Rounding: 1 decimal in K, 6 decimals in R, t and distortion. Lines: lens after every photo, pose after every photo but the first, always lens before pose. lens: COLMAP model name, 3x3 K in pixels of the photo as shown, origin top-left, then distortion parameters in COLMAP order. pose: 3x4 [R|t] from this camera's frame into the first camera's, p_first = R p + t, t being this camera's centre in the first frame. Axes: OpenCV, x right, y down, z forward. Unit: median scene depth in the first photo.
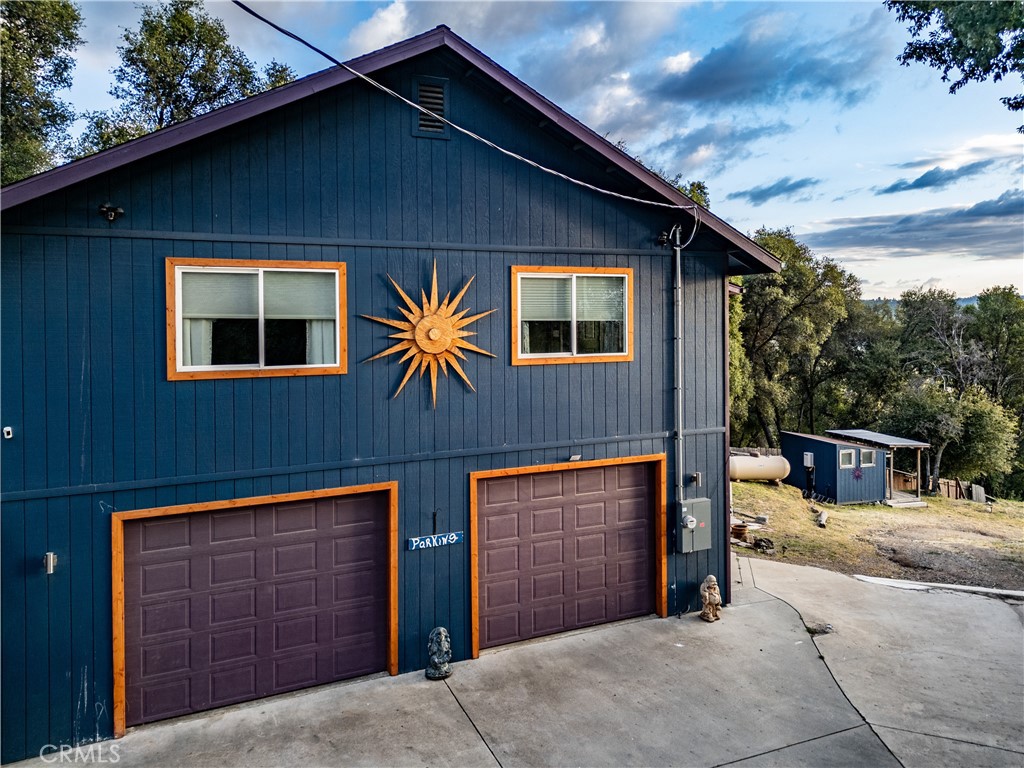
lens RADIAL K [[747.1, 0, 507.9], [0, 747.1, 359.2], [0, 0, 1]] dist [0.128911, -0.167551]
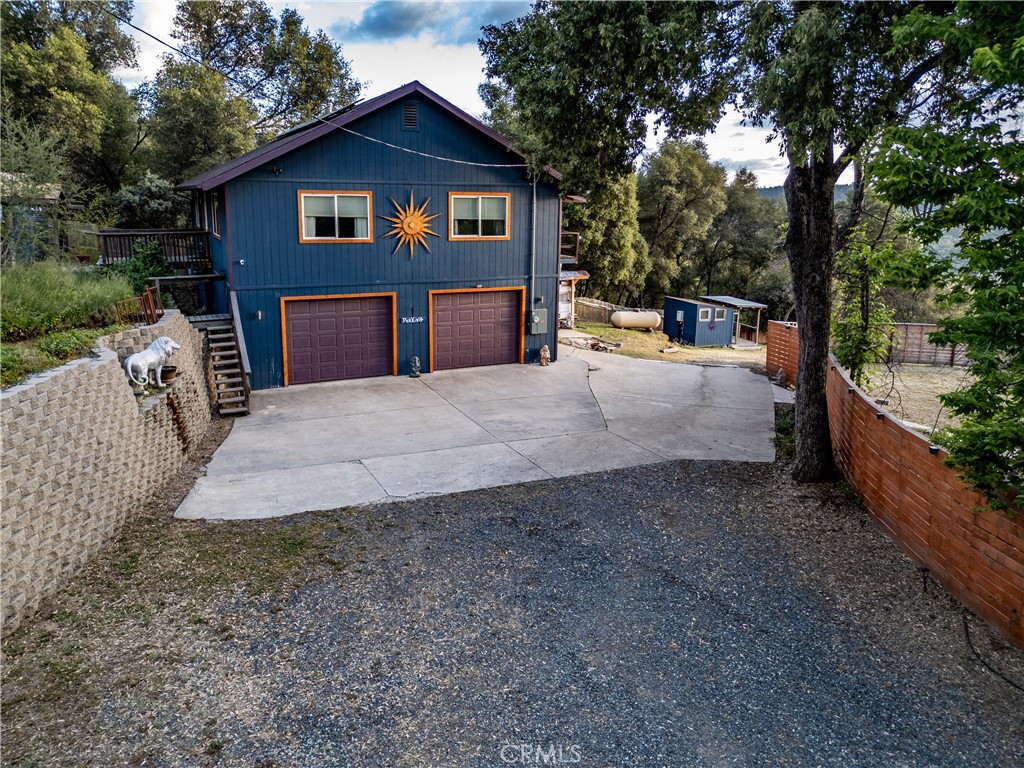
lens RADIAL K [[747.1, 0, 507.9], [0, 747.1, 359.2], [0, 0, 1]] dist [0.128911, -0.167551]
pose [[0.999093, 0.011932, 0.040871, 0.086775], [-0.018182, 0.987566, 0.156149, 0.004546], [-0.038499, -0.156751, 0.986888, -1.112015]]
